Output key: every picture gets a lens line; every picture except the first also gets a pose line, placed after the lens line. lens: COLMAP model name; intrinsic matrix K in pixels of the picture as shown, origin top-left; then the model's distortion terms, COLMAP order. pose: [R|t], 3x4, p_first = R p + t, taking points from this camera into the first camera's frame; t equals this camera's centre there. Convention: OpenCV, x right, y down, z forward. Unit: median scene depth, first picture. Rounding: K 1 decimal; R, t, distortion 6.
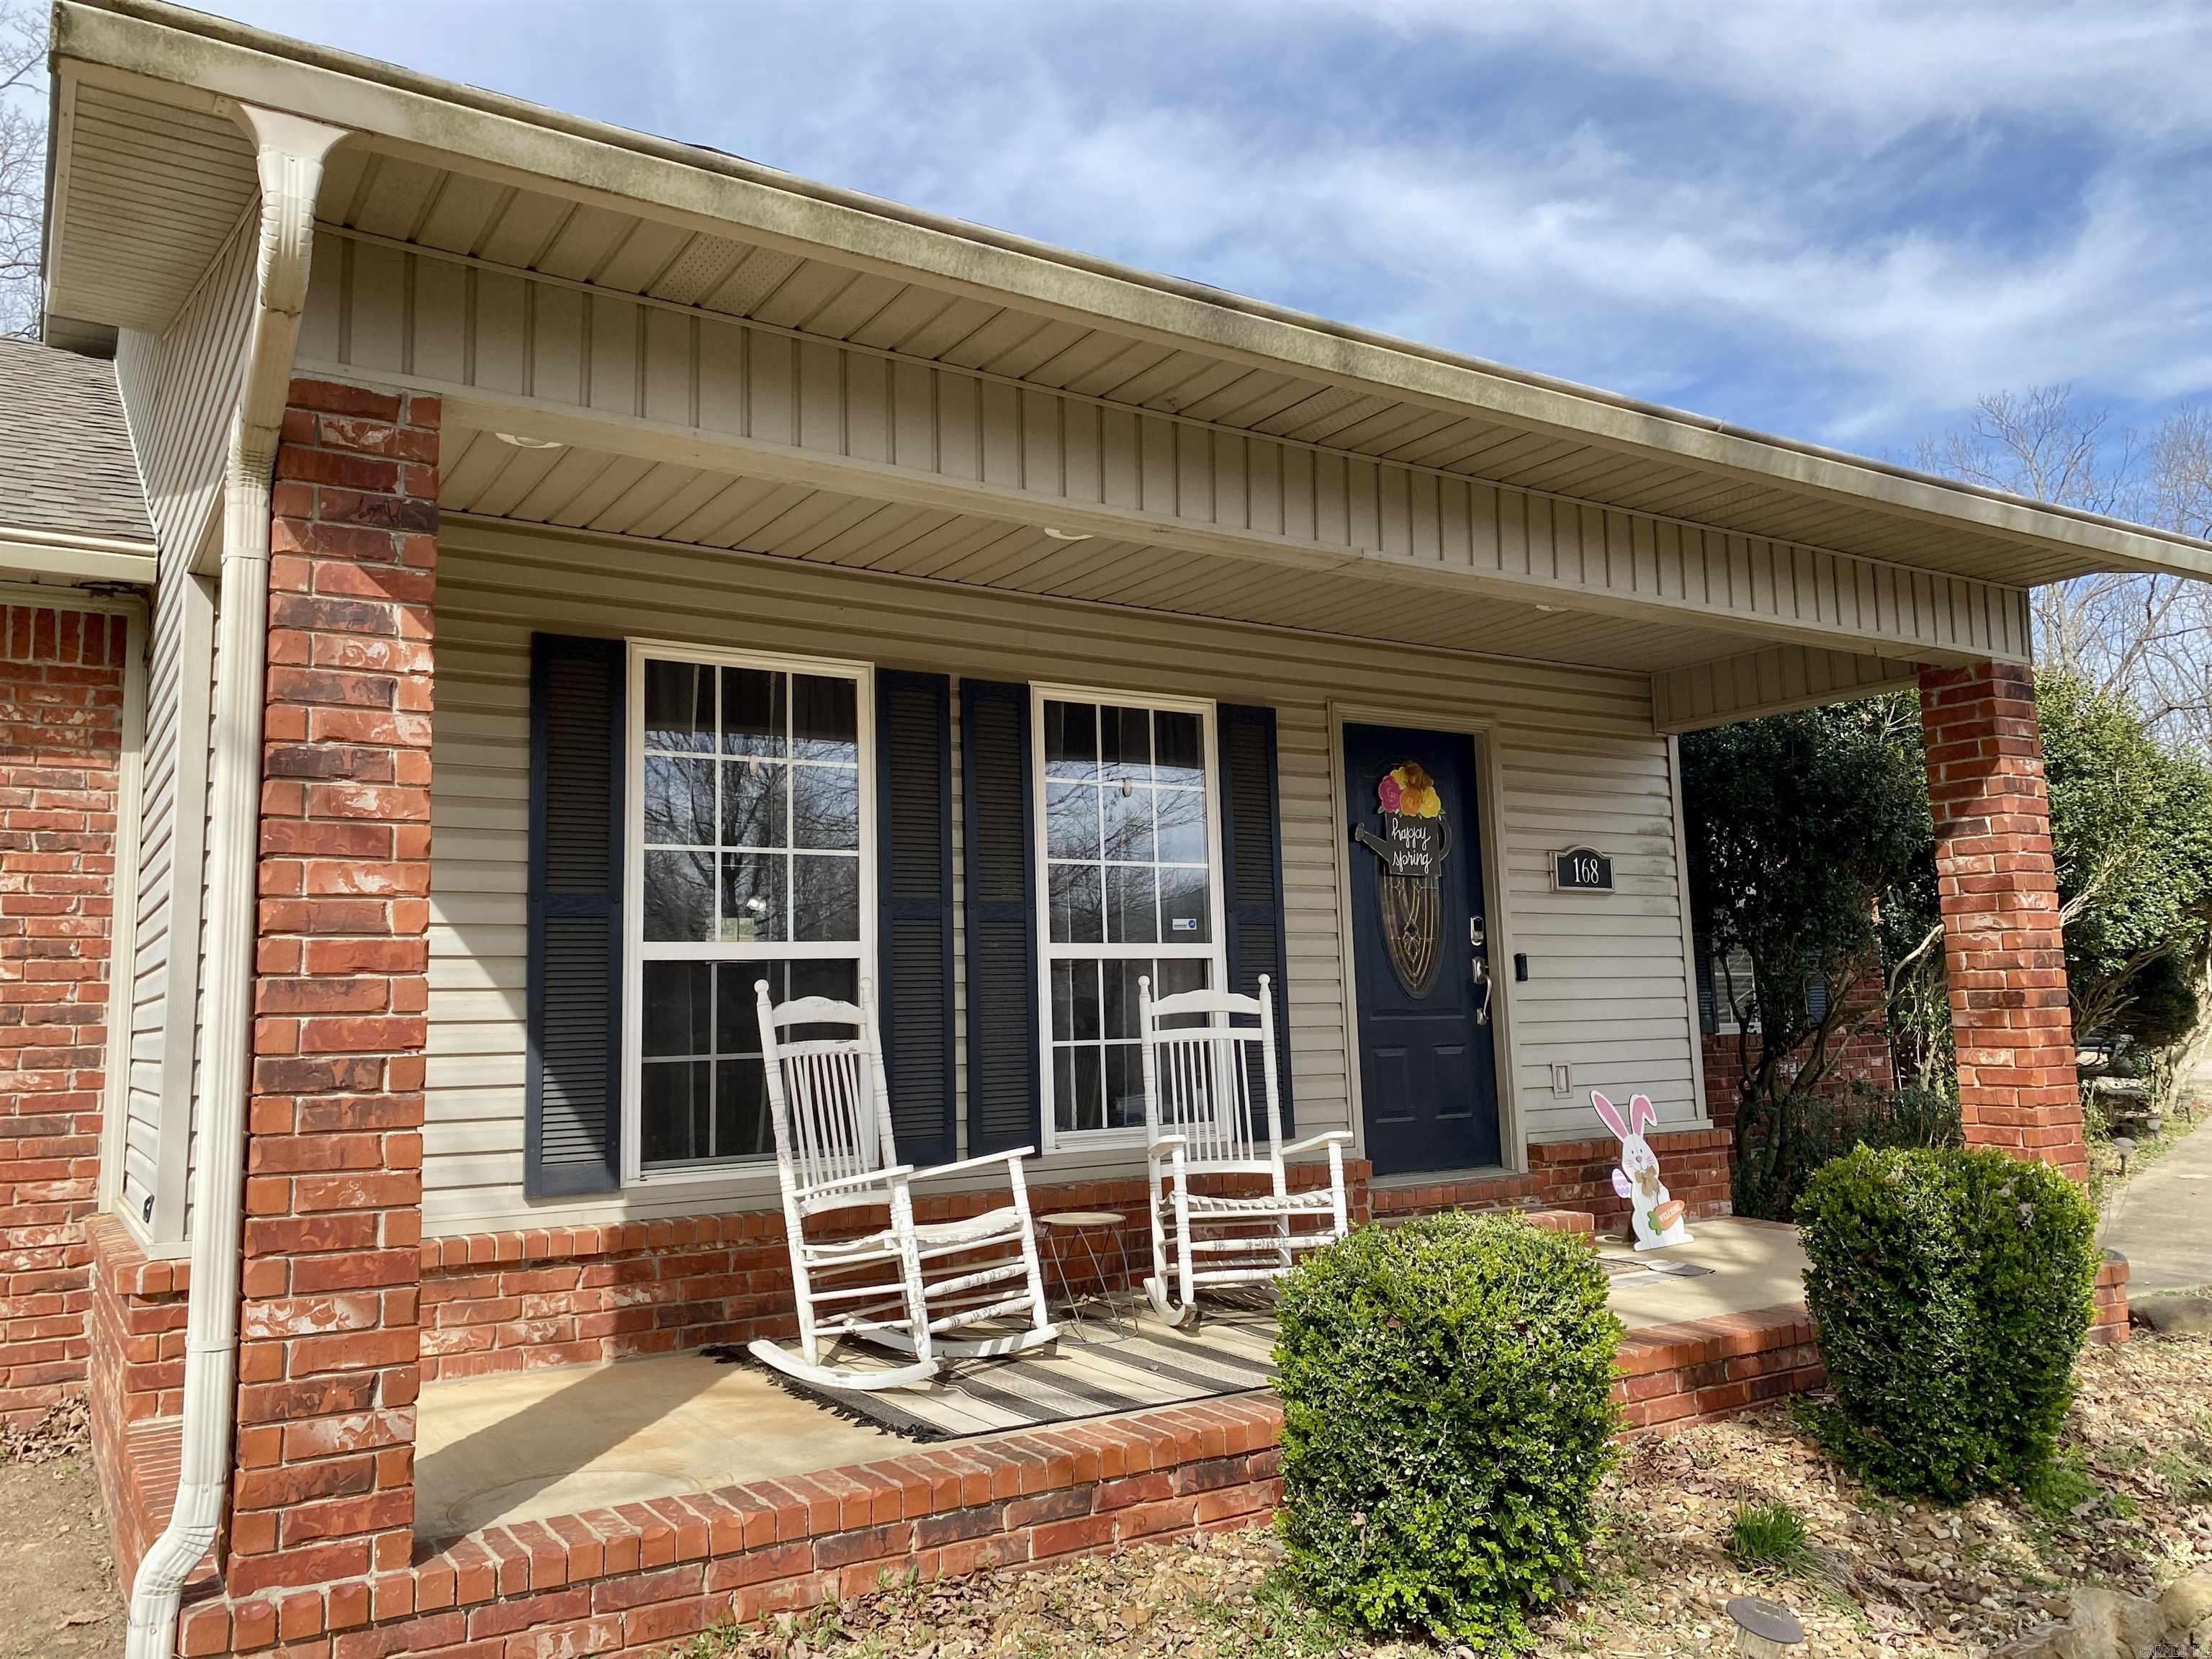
lens RADIAL K [[1687.6, 0, 1113.2], [0, 1687.6, 827.1], [0, 0, 1]] dist [0.037498, -0.040293]
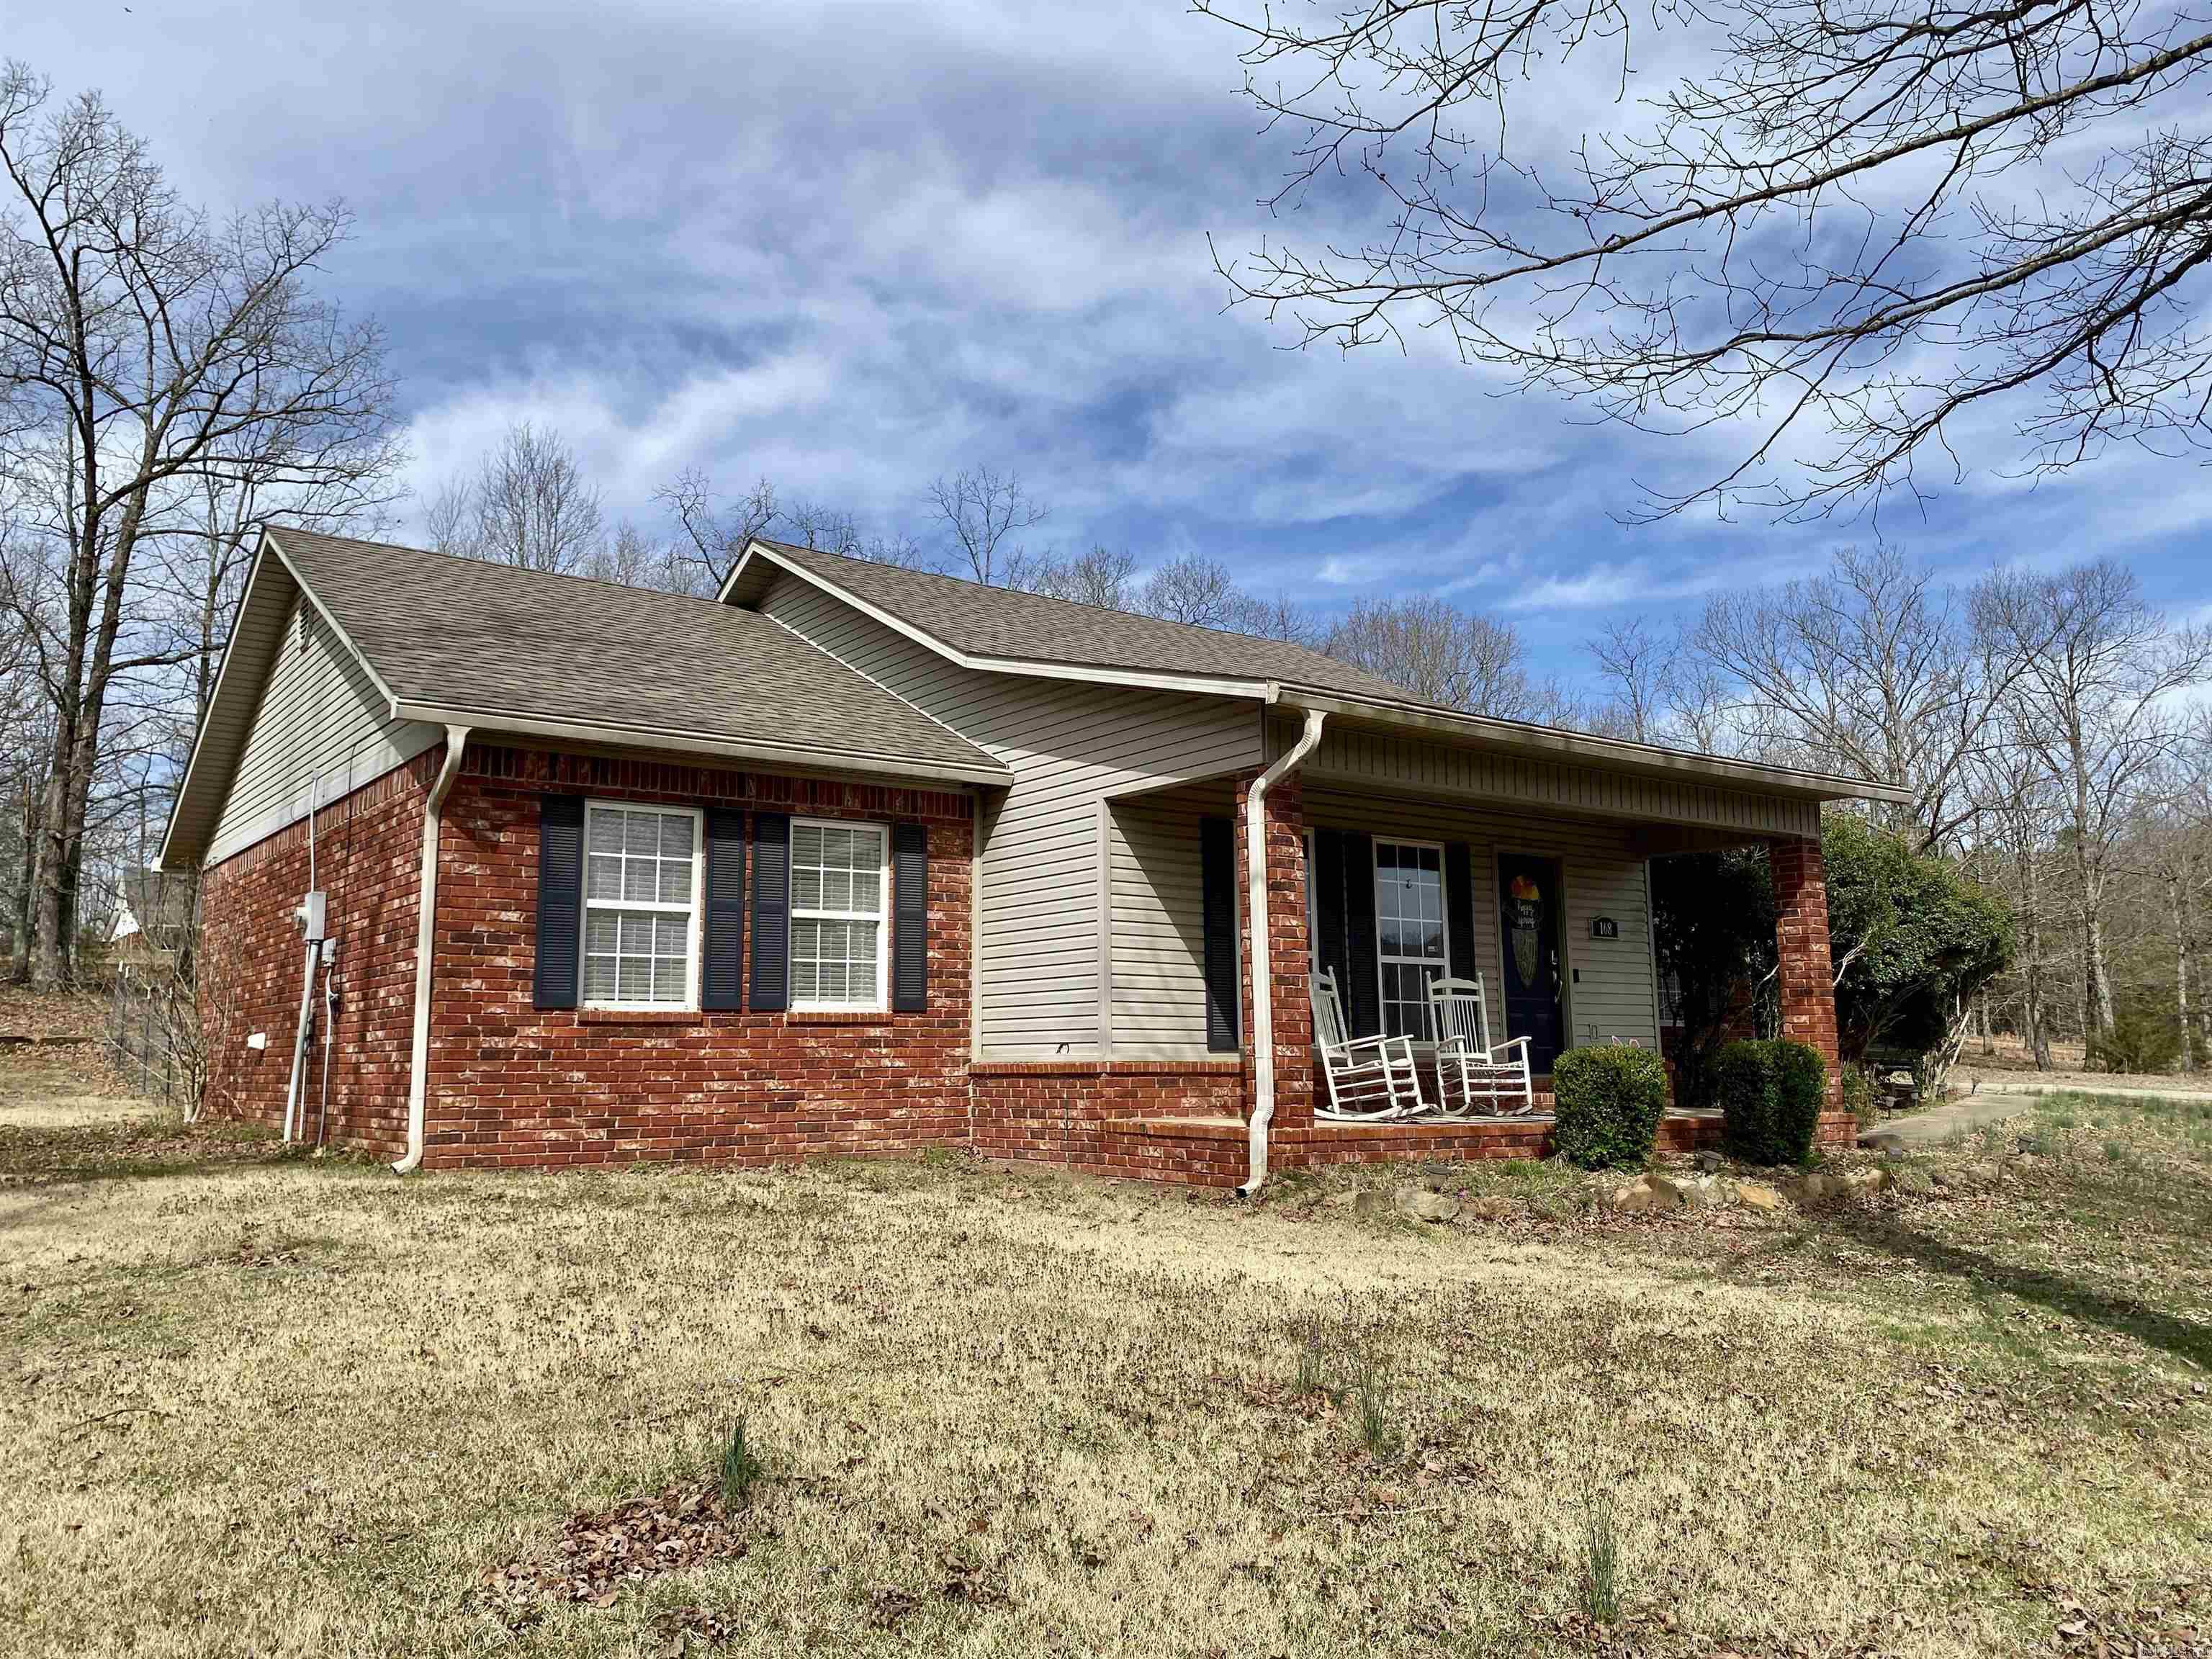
lens RADIAL K [[1687.6, 0, 1093.5], [0, 1687.6, 818.6], [0, 0, 1]] dist [0.037498, -0.040293]
pose [[0.998126, 0.029819, 0.053440, -0.523308], [-0.028139, 0.999094, -0.031928, -0.027259], [-0.054343, 0.030365, 0.998061, -1.160254]]
